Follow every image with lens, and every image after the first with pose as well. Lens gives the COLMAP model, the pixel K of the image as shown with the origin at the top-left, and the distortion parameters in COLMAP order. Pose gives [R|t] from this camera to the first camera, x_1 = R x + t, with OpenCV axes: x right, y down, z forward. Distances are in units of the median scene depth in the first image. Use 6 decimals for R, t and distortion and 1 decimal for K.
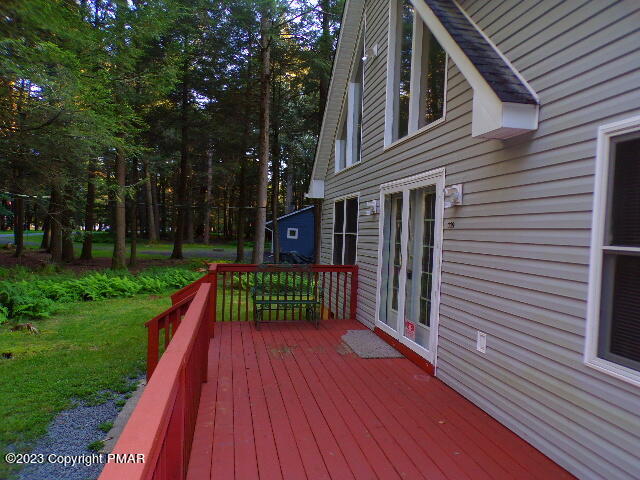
lens RADIAL K [[428.7, 0, 318.5], [0, 428.7, 241.1], [0, 0, 1]] dist [0.007155, 0.001782]
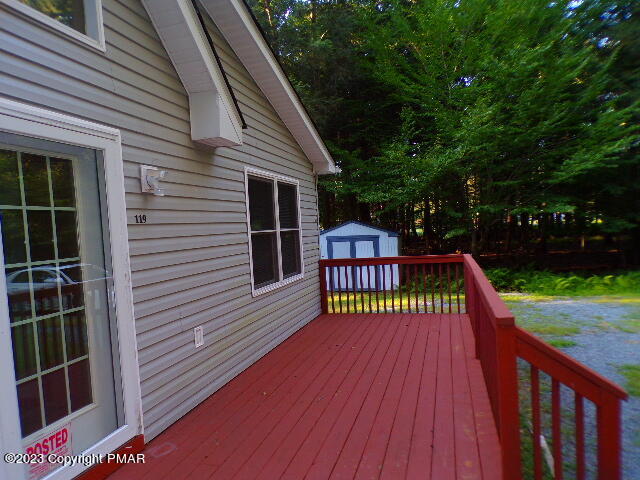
lens RADIAL K [[428.7, 0, 318.0], [0, 428.7, 243.2], [0, 0, 1]] dist [0.007155, 0.001782]
pose [[-0.879338, -0.008243, 0.476126, -0.340819], [0.030167, 0.996878, 0.072973, -0.046801], [-0.475241, 0.078531, -0.876344, 1.730559]]
